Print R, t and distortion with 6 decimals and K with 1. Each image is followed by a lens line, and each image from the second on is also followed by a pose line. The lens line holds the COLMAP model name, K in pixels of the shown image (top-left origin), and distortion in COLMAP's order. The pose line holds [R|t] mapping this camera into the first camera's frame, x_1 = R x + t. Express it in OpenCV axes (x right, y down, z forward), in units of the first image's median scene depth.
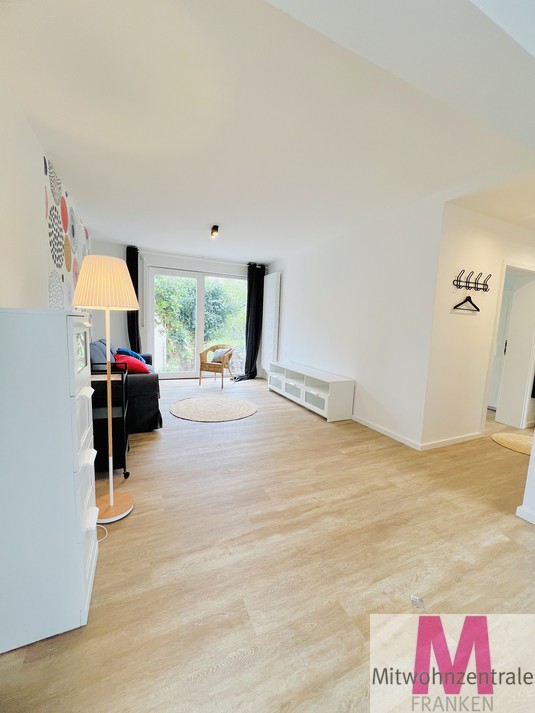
lens RADIAL K [[286.1, 0, 267.3], [0, 286.1, 354.9], [0, 0, 1]] dist [-0.001017, 0.000381]
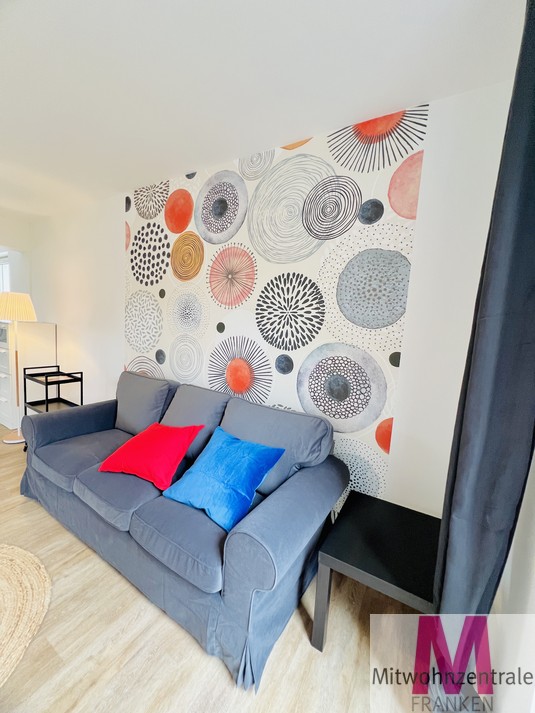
lens RADIAL K [[286.1, 0, 266.5], [0, 286.1, 355.7], [0, 0, 1]] dist [-0.001017, 0.000381]
pose [[-0.824097, -0.031180, -0.565590, -0.500907], [-0.153876, 0.973259, 0.170553, -0.288300], [0.545148, 0.227583, -0.806858, 1.957834]]
